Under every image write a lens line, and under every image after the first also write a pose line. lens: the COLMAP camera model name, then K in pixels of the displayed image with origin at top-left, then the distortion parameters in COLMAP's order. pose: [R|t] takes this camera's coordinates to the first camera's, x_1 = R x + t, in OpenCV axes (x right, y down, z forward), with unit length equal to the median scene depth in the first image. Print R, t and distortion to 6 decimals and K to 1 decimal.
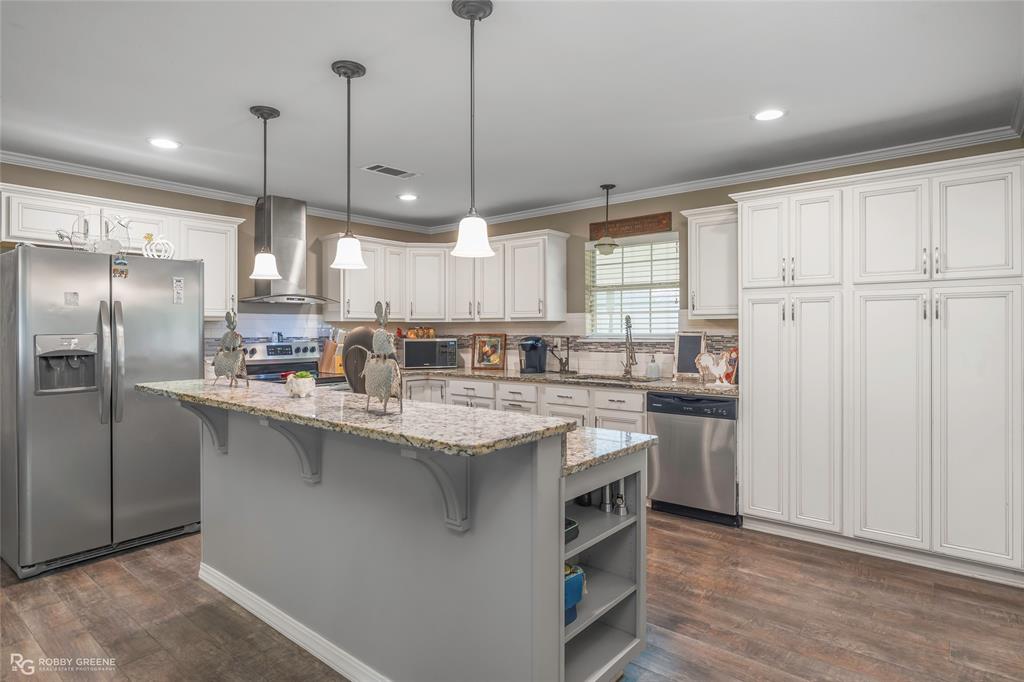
lens RADIAL K [[556.2, 0, 513.6], [0, 556.2, 329.4], [0, 0, 1]] dist [-0.000220, -0.000283]
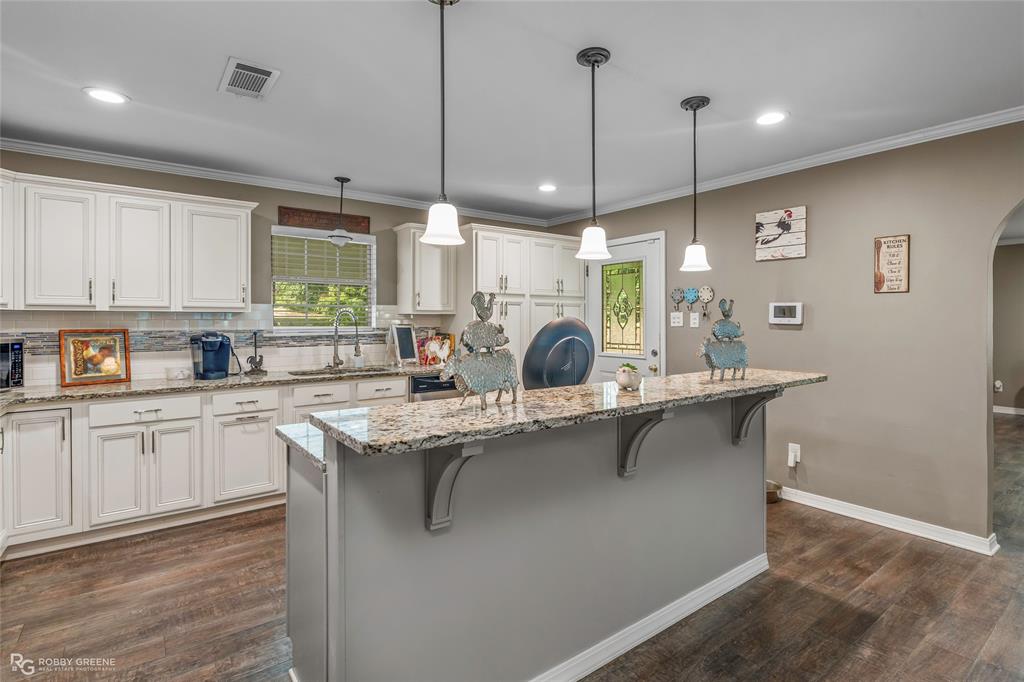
lens RADIAL K [[505.6, 0, 510.8], [0, 505.6, 332.6], [0, 0, 1]] dist [0.000134, 0.000354]
pose [[0.235697, -0.019186, 0.971637, -0.568967], [0.000912, 0.999809, 0.019521, 0.000528], [-0.971826, -0.003715, 0.235670, 0.432810]]
